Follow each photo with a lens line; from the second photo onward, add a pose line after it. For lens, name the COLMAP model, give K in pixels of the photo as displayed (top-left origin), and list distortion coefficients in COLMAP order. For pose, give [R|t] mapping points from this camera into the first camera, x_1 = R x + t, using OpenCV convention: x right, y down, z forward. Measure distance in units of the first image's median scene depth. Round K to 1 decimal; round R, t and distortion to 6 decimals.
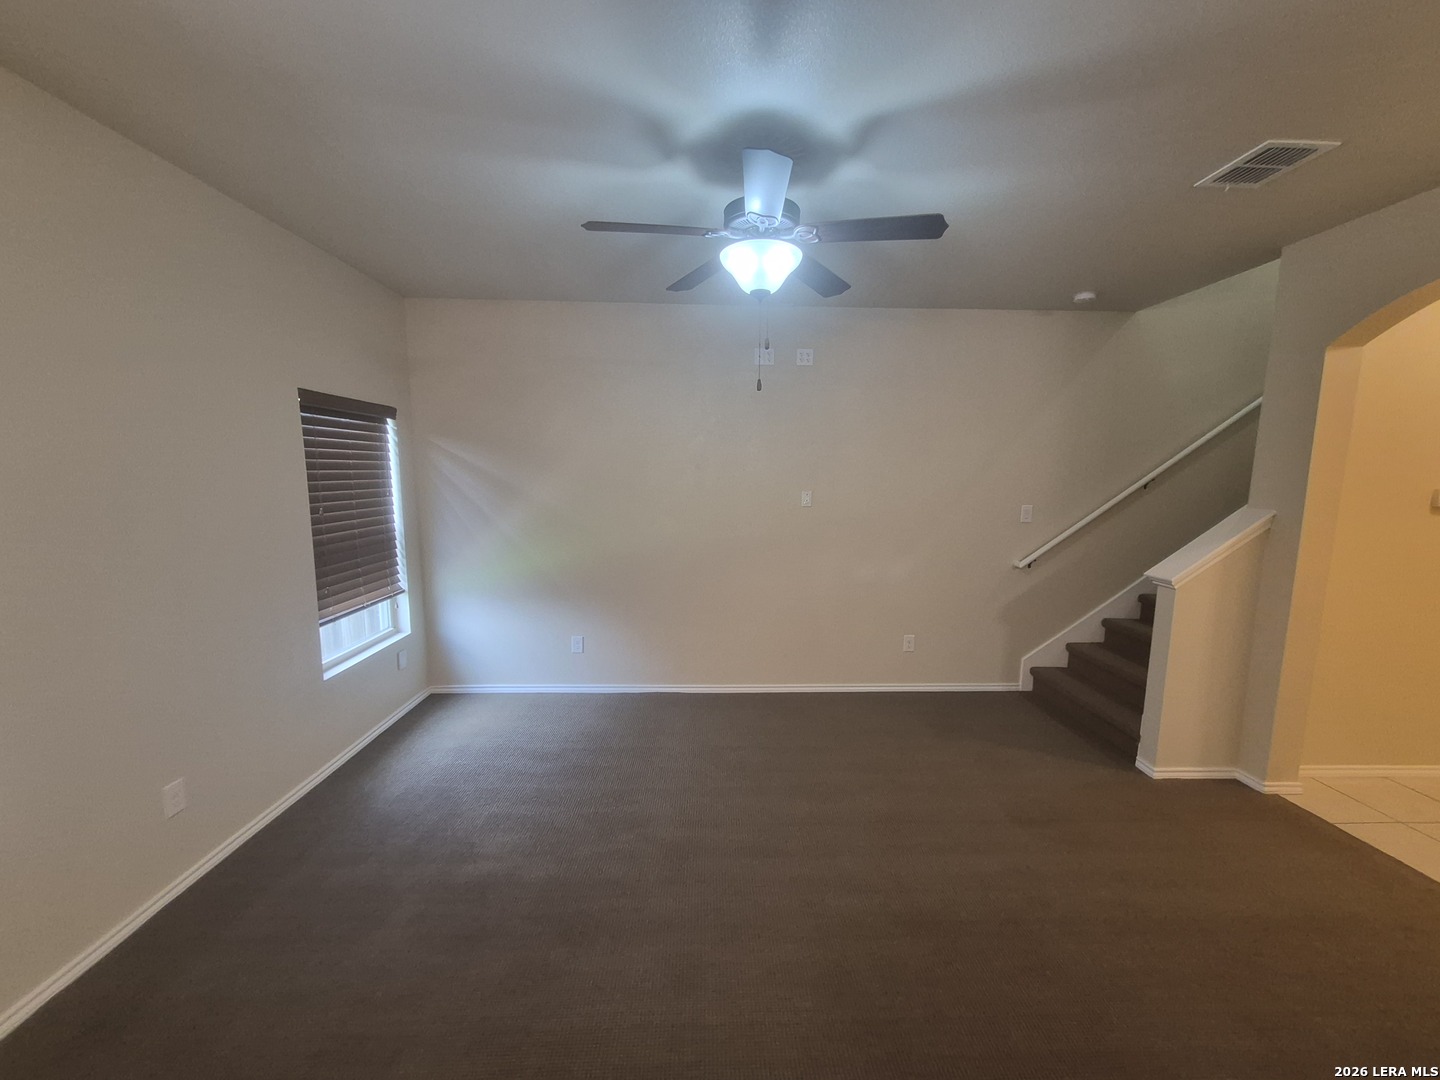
lens RADIAL K [[569.5, 0, 721.4], [0, 569.5, 547.9], [0, 0, 1]] dist [0.001890, 0.000058]
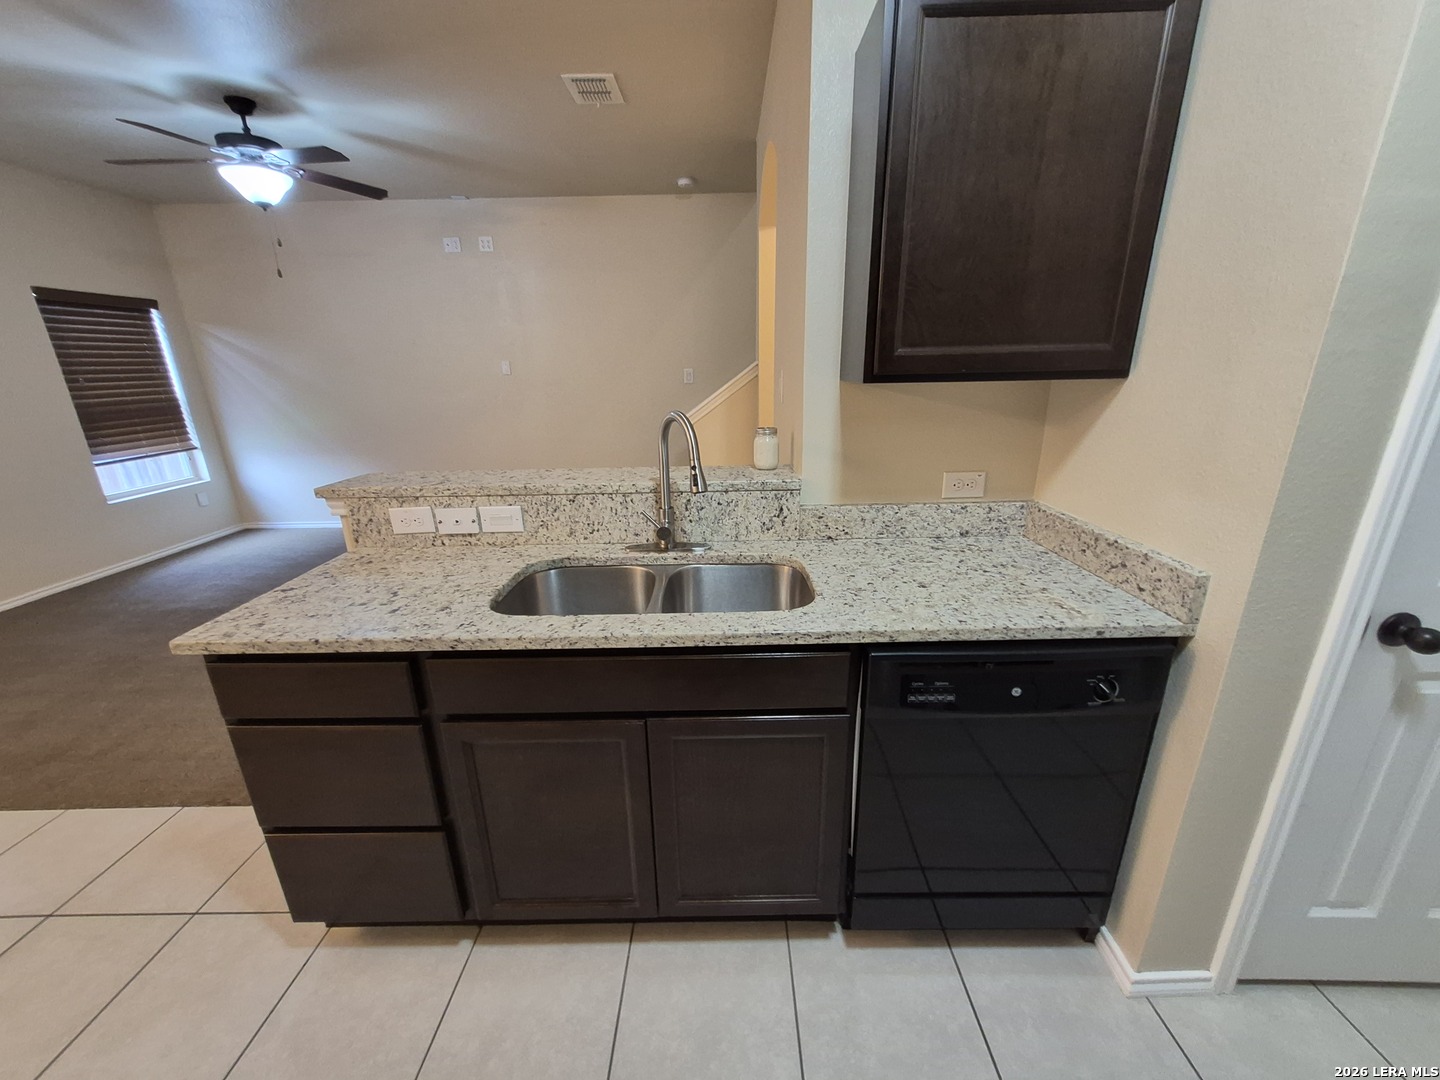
lens RADIAL K [[565.2, 0, 723.6], [0, 565.2, 544.8], [0, 0, 1]] dist [0.000786, 0.000384]
pose [[0.999006, -0.013033, -0.042634, 0.735605], [0.020689, 0.982635, 0.184393, 0.083628], [0.039490, -0.185091, 0.981928, -0.285469]]
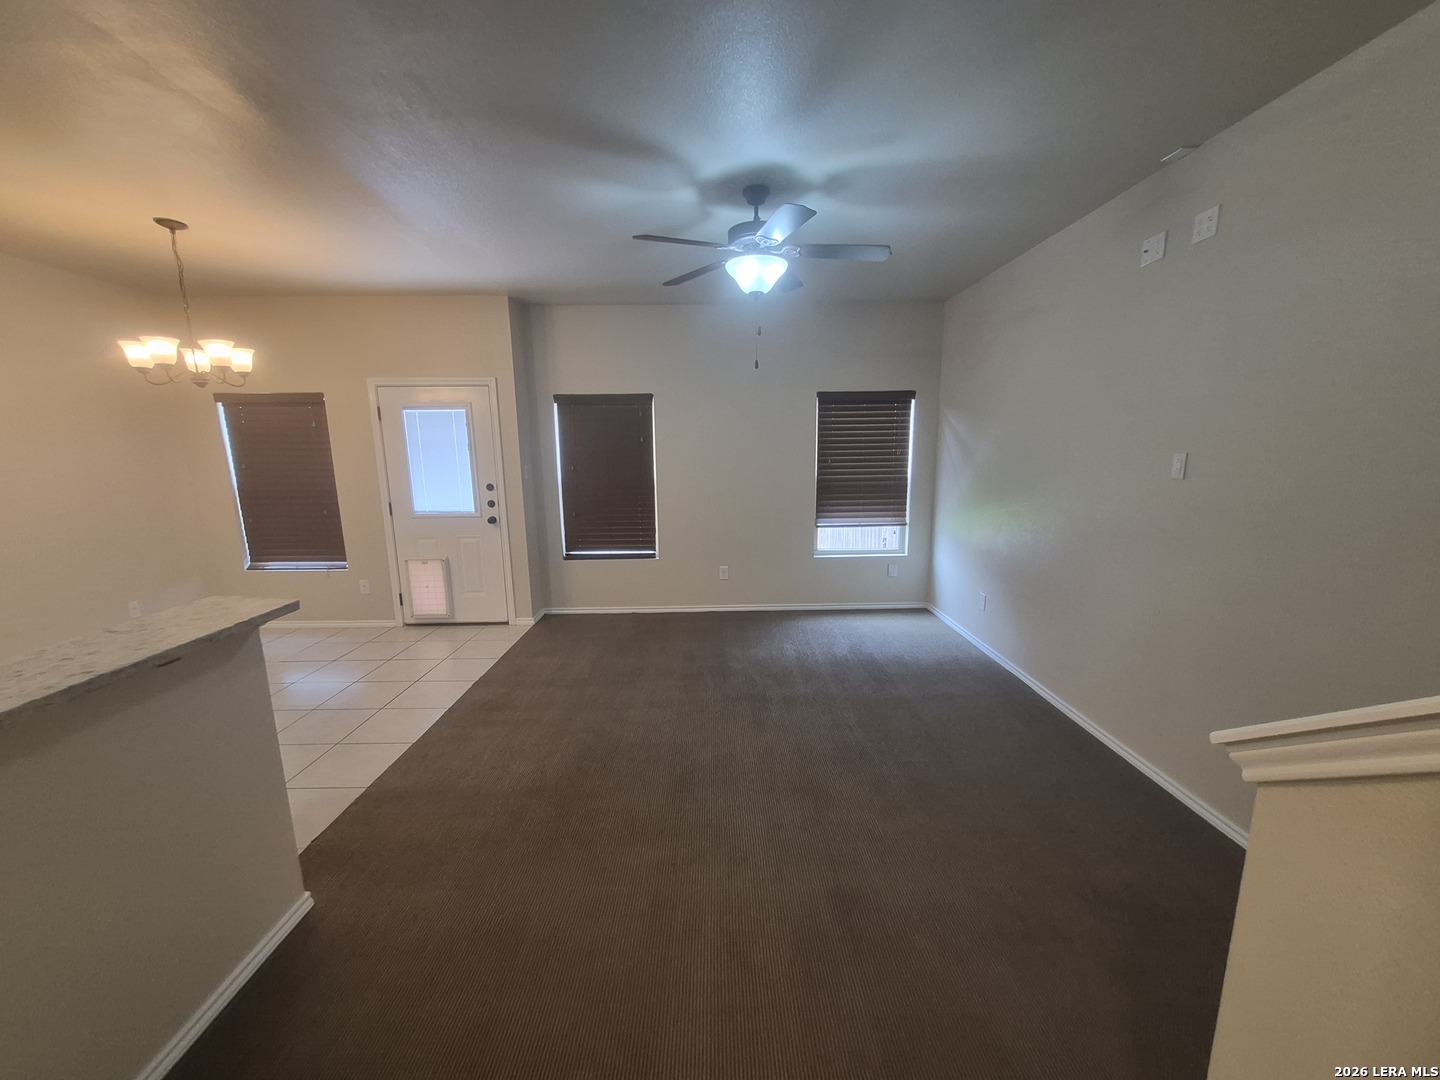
lens RADIAL K [[558.7, 0, 723.3], [0, 558.7, 546.5], [0, 0, 1]] dist [-0.006060, 0.000223]
pose [[-0.012626, 0.167076, -0.985863, 0.832430], [-0.115282, 0.979124, 0.167410, -0.049131], [0.993253, 0.115766, 0.006898, 0.571432]]
